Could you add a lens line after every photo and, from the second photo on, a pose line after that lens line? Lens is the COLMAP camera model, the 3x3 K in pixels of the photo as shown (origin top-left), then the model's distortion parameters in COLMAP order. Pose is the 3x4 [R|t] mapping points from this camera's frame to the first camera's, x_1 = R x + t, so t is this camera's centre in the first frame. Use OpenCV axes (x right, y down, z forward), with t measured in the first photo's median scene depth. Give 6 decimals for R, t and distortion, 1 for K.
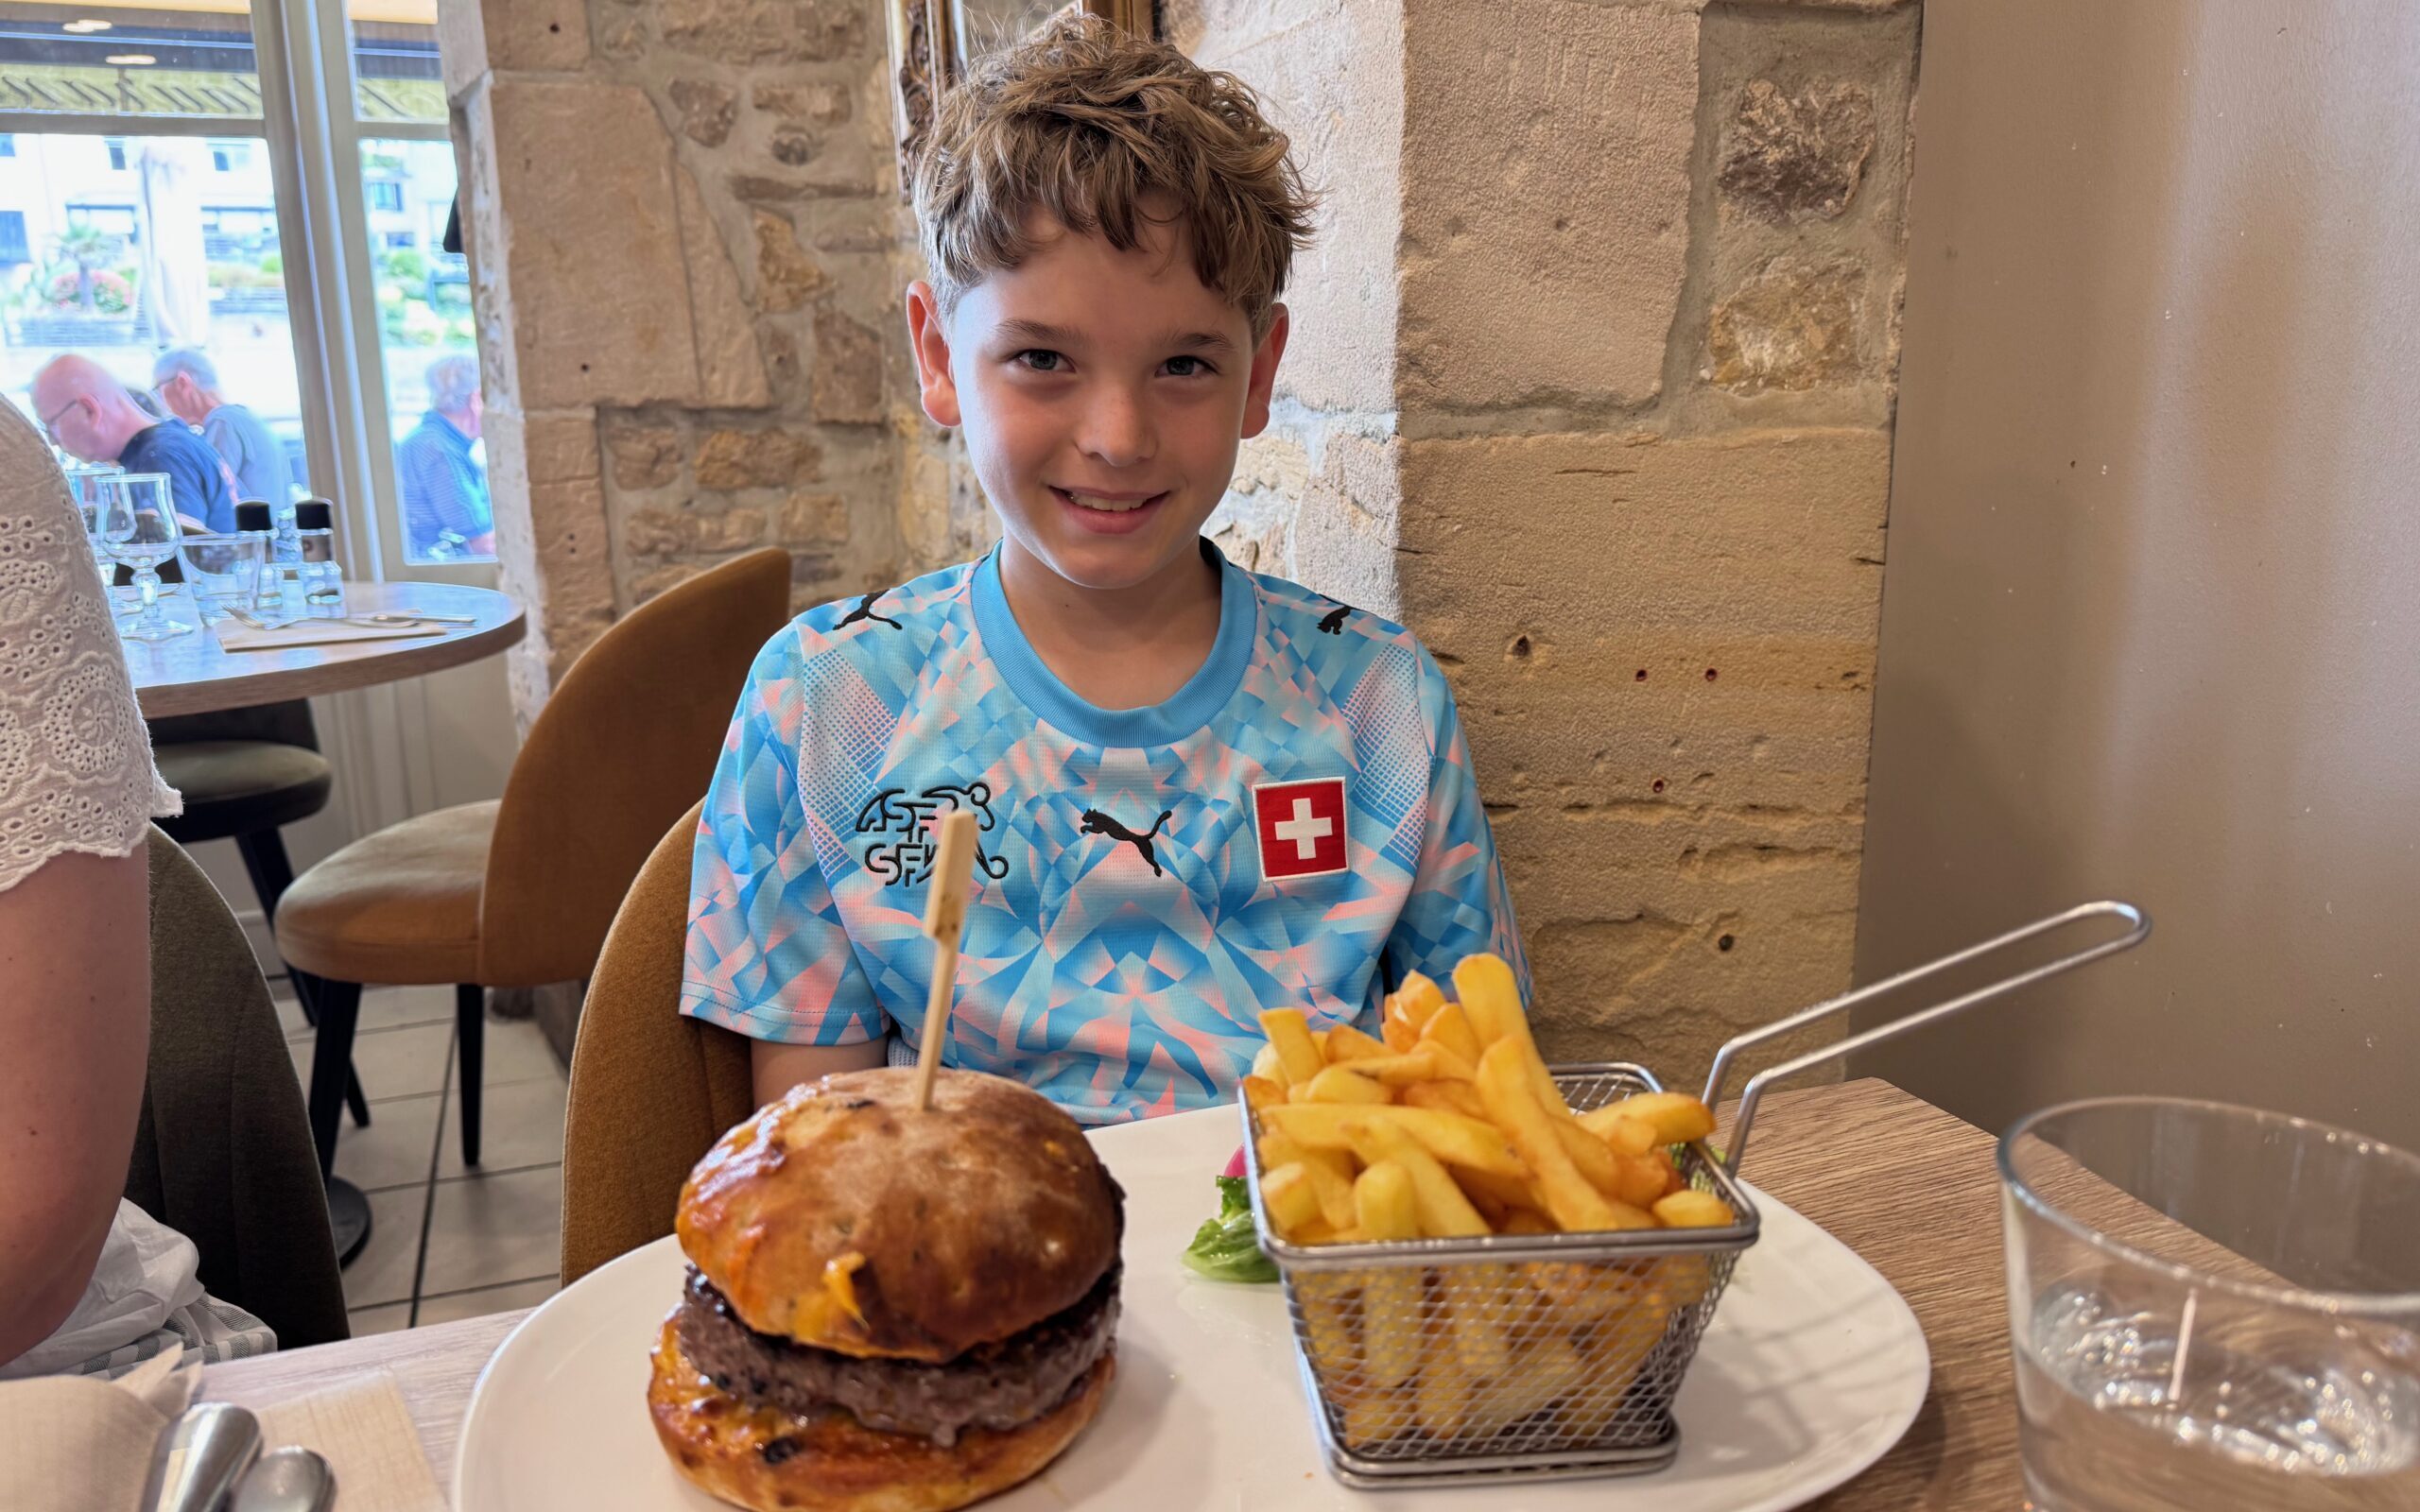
lens RADIAL K [[1738.9, 0, 1206.0], [0, 1738.9, 752.2], [0, 0, 1]] dist [-0.014496, -0.000379]
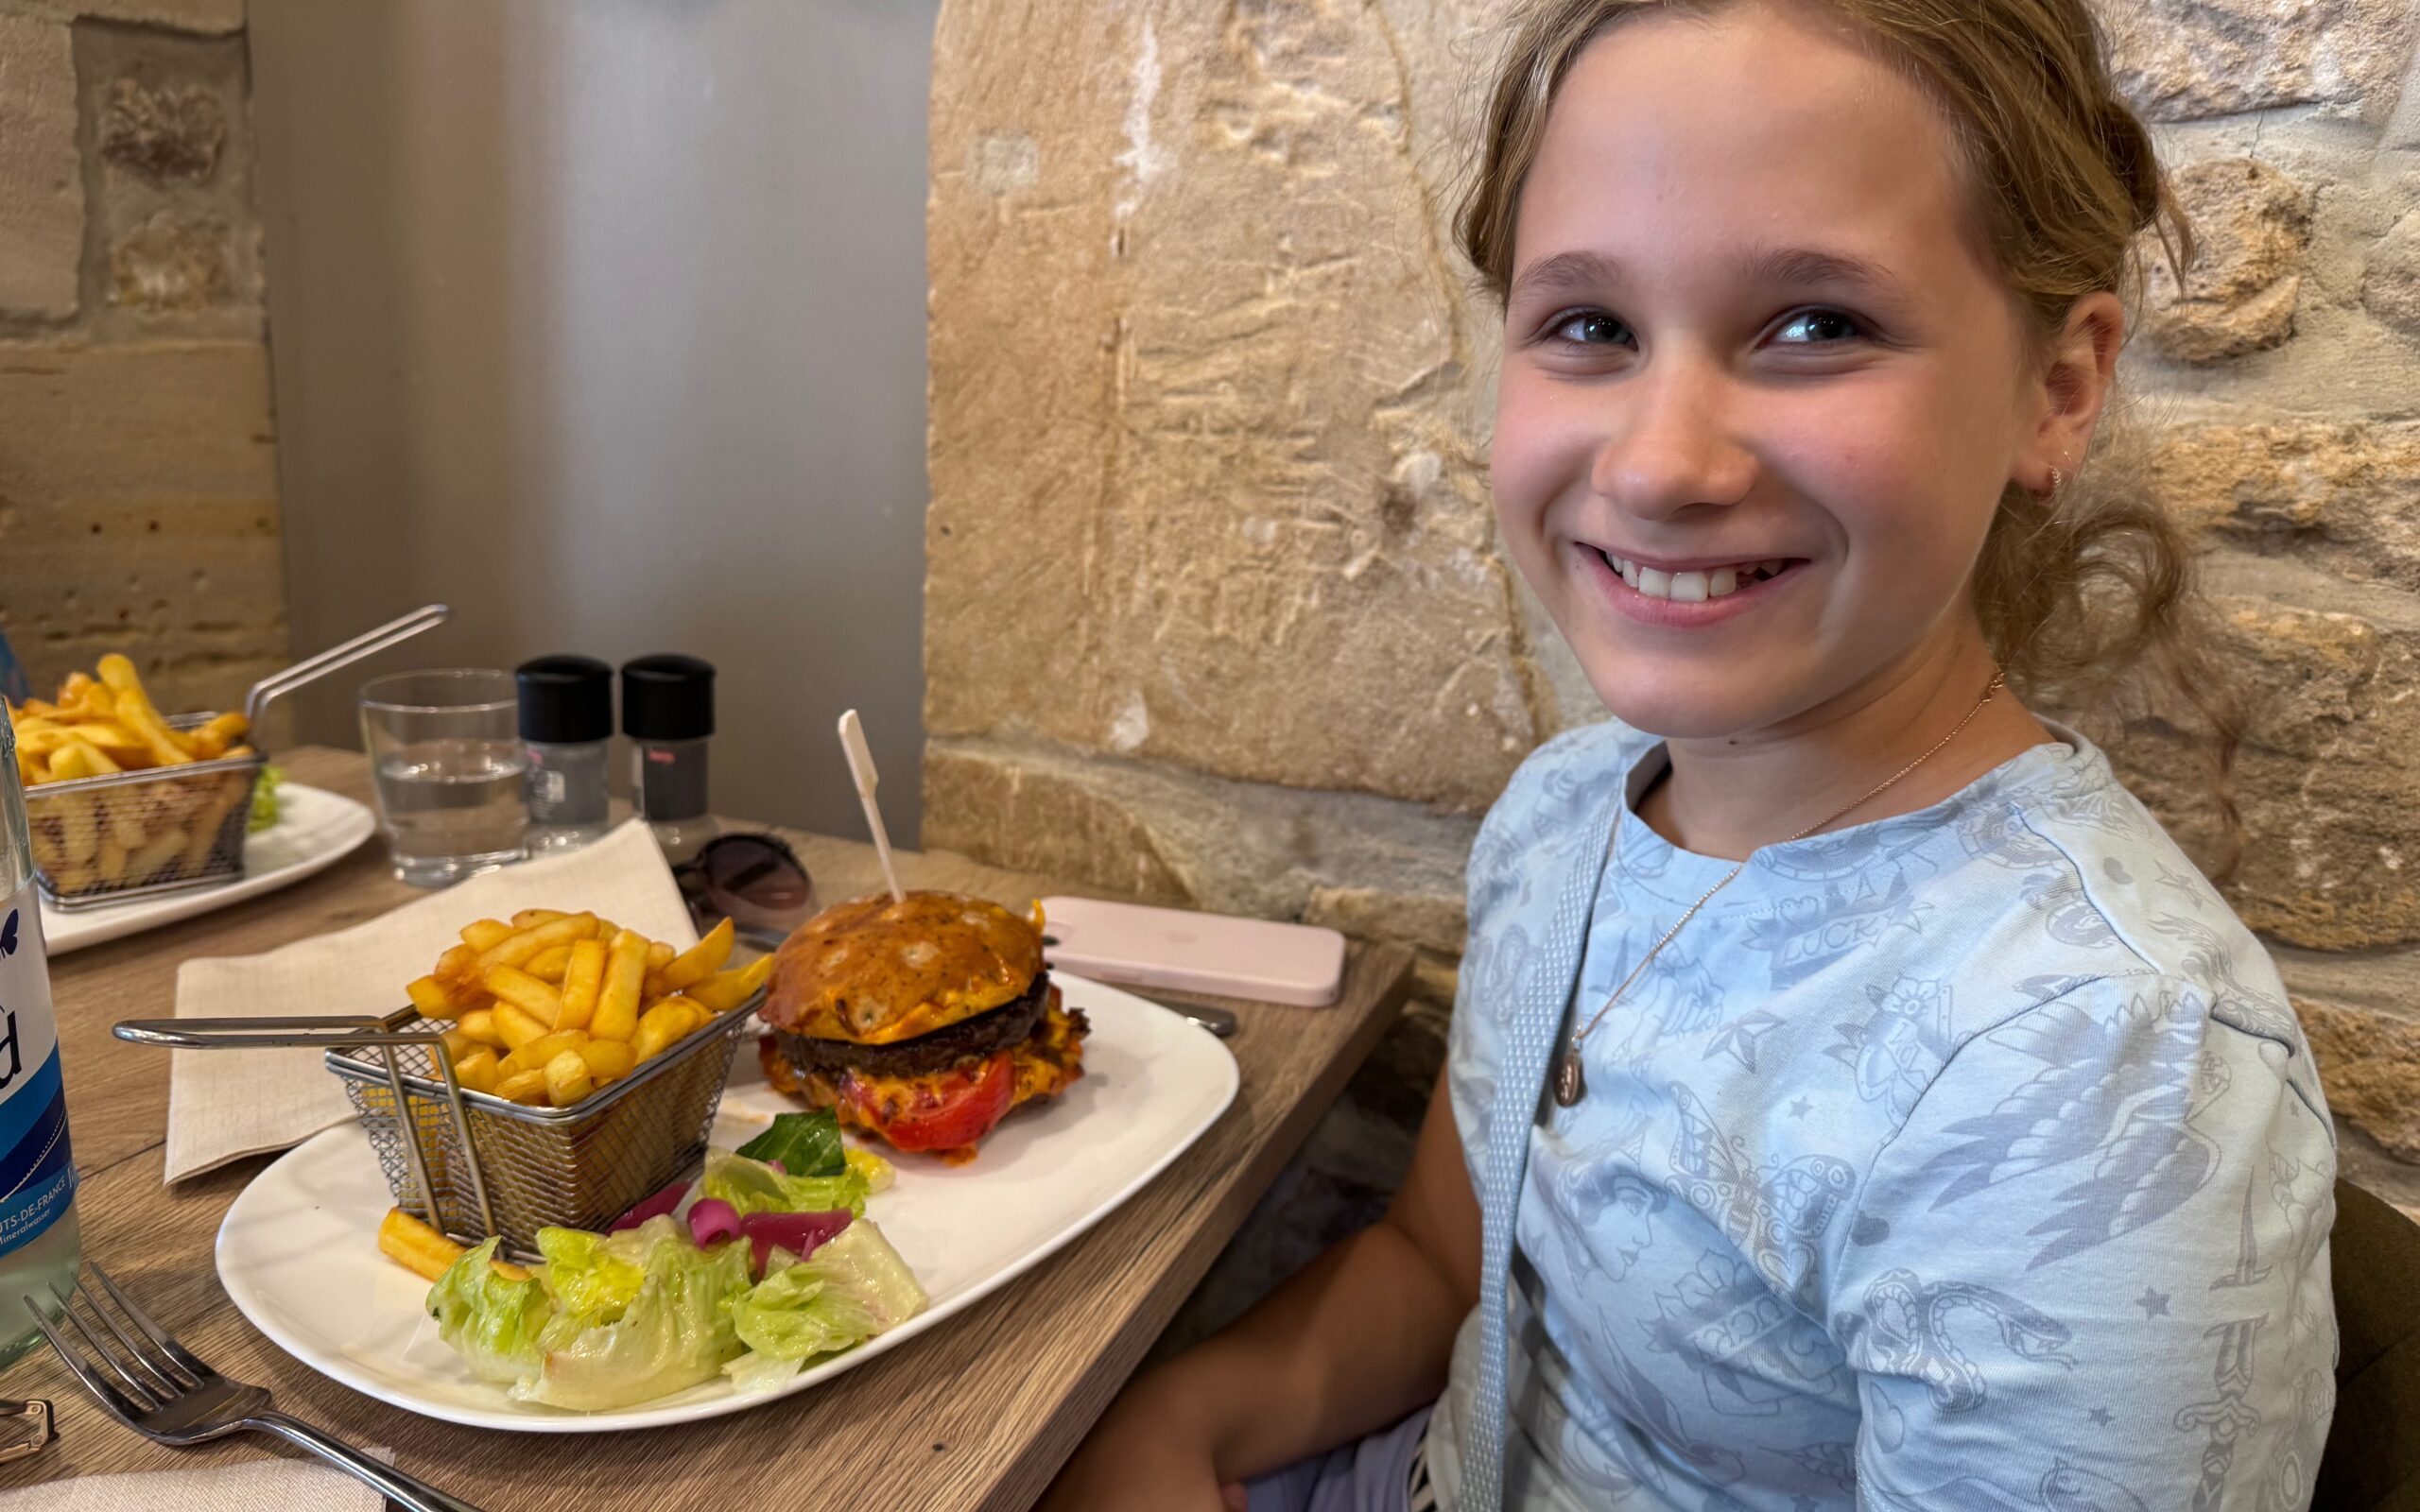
lens RADIAL K [[1738.9, 0, 1200.1], [0, 1738.9, 754.6], [0, 0, 1]] dist [-0.014496, -0.000379]
pose [[0.657381, -0.149914, 0.738496, -0.191075], [0.093953, 0.988670, 0.117065, 0.049000], [-0.747679, -0.007572, 0.664018, -0.492911]]
